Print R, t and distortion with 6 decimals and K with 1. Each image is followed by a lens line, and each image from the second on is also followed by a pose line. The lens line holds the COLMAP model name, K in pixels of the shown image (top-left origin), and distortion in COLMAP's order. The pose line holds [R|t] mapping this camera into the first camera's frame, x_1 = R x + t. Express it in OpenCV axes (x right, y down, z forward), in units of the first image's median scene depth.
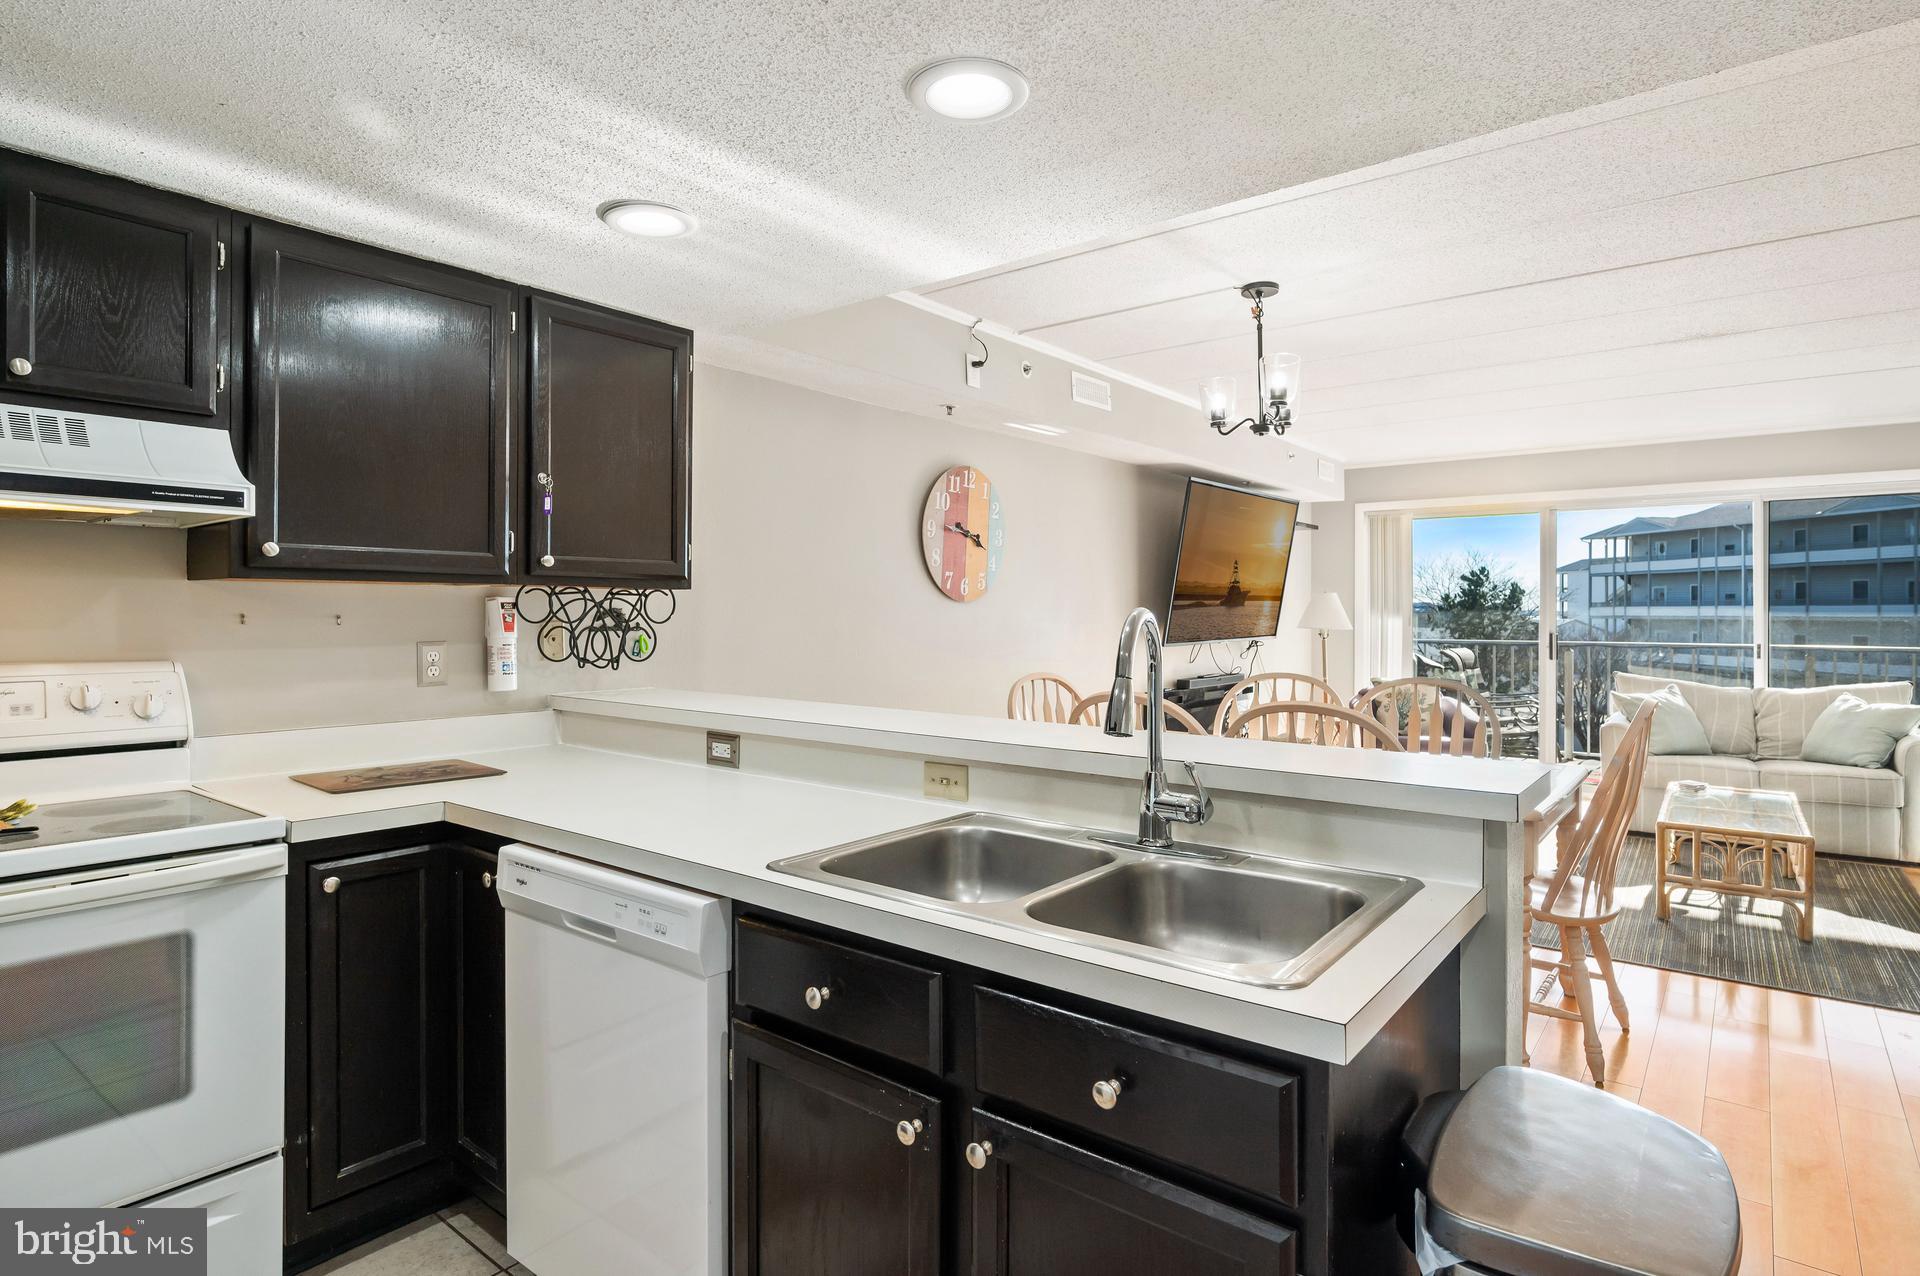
lens RADIAL K [[992.0, 0, 969.3], [0, 992.0, 619.2], [0, 0, 1]] dist [-0.006144, -0.000343]
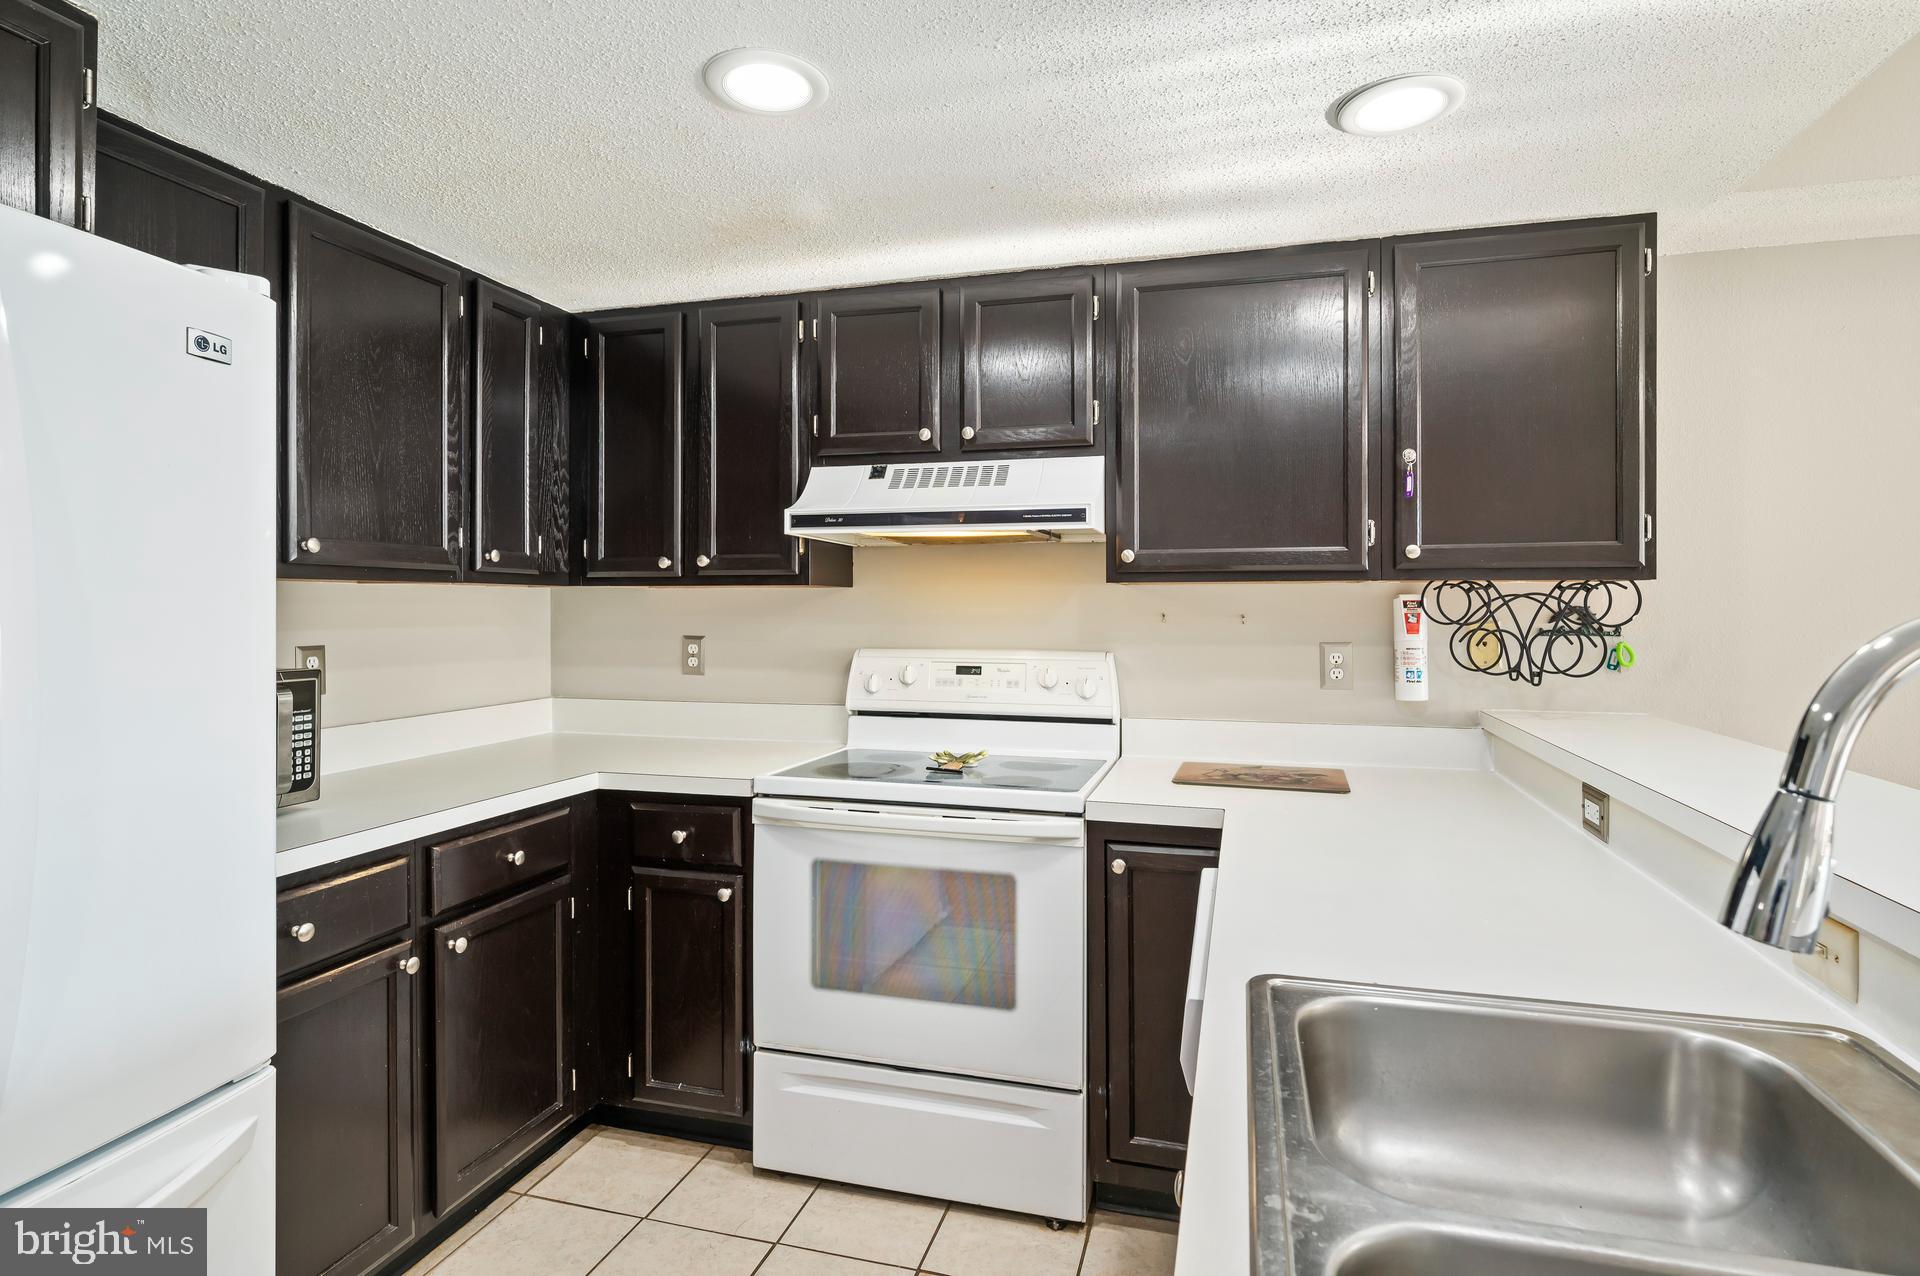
lens RADIAL K [[992.0, 0, 971.2], [0, 992.0, 612.0], [0, 0, 1]] dist [-0.006144, -0.000343]
pose [[0.385302, 0.002076, -0.922788, 0.212192], [-0.005479, 0.999985, -0.000038, -0.004972], [0.922774, 0.005071, 0.385307, 0.323257]]
